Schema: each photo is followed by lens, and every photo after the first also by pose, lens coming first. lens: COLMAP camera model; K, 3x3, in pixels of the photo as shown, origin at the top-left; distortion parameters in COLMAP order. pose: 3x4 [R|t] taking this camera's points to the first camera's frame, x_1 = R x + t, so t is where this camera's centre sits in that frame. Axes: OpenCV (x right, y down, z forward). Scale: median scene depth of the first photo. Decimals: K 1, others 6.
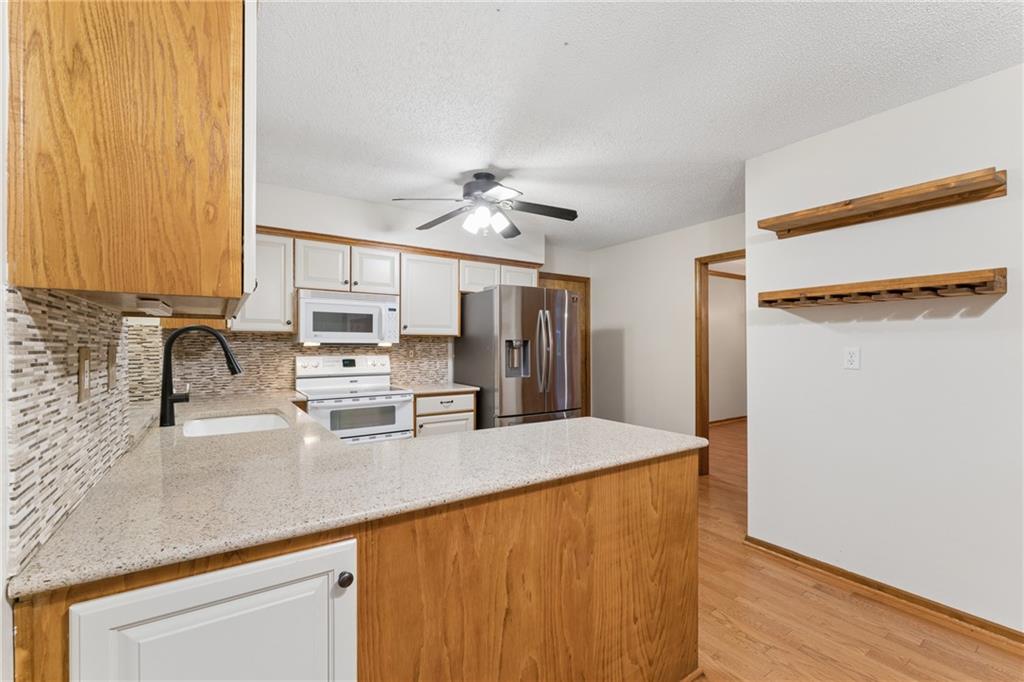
lens RADIAL K [[436.3, 0, 511.7], [0, 436.3, 348.4], [0, 0, 1]] dist [-0.004836, 0.001618]
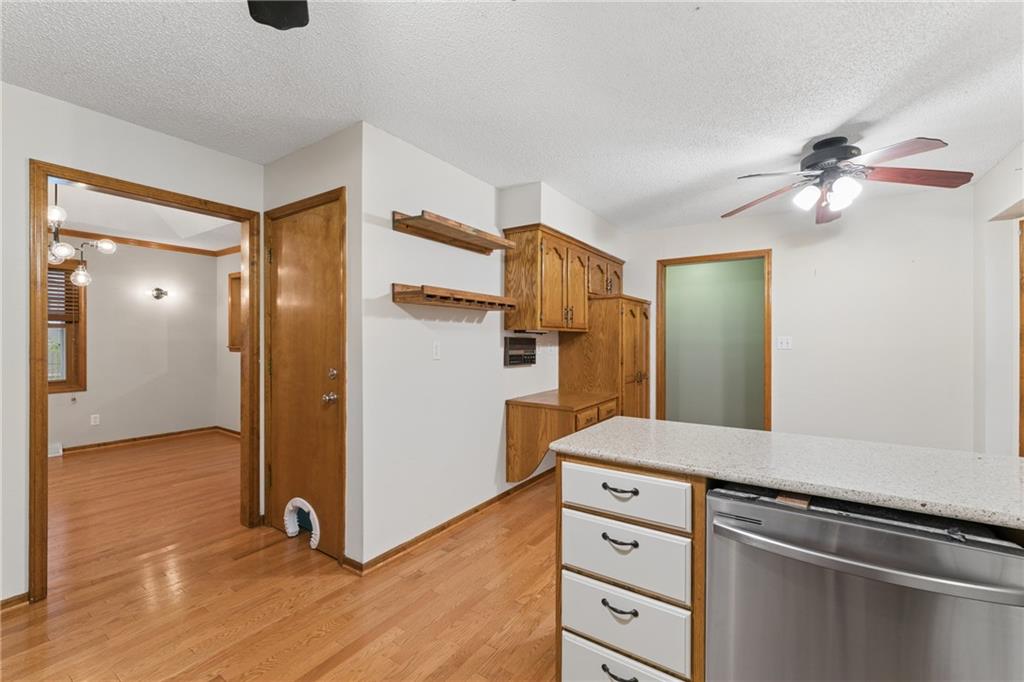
lens RADIAL K [[436.3, 0, 513.5], [0, 436.3, 339.4], [0, 0, 1]] dist [-0.004836, 0.001618]
pose [[-0.375018, -0.000889, 0.927017, -0.385883], [0.000480, 0.999999, 0.001153, -0.009713], [-0.927017, 0.000877, -0.375018, 1.138528]]
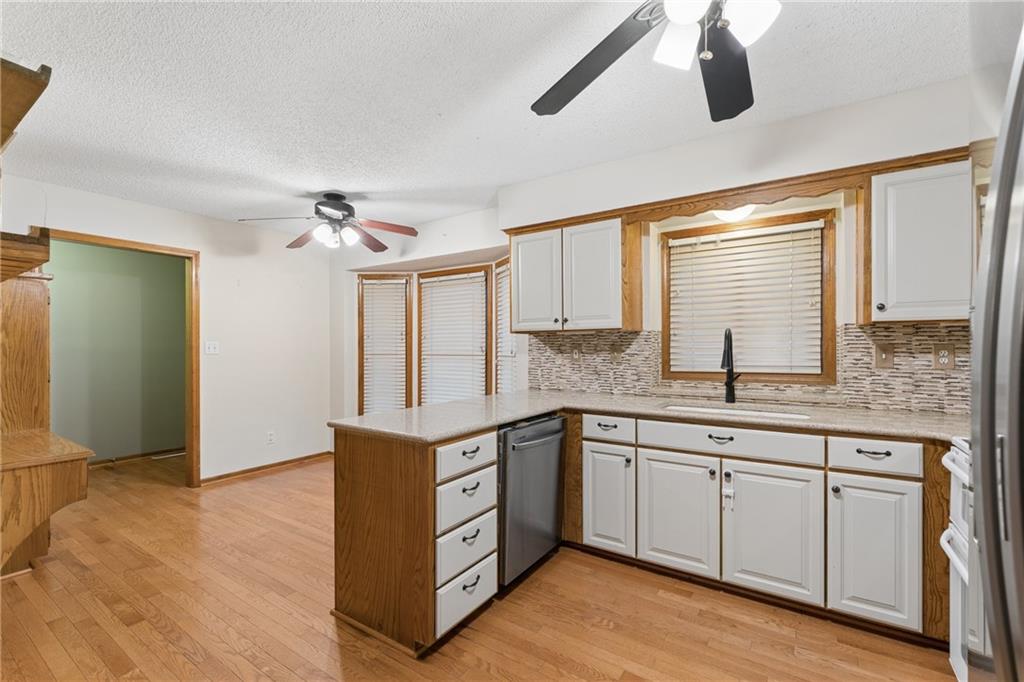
lens RADIAL K [[436.3, 0, 512.5], [0, 436.3, 347.2], [0, 0, 1]] dist [-0.004836, 0.001618]
pose [[-0.926900, 0.007147, -0.375240, 0.279845], [0.003248, 0.999934, 0.011021, -0.011436], [0.375294, 0.008996, -0.926862, 1.538487]]
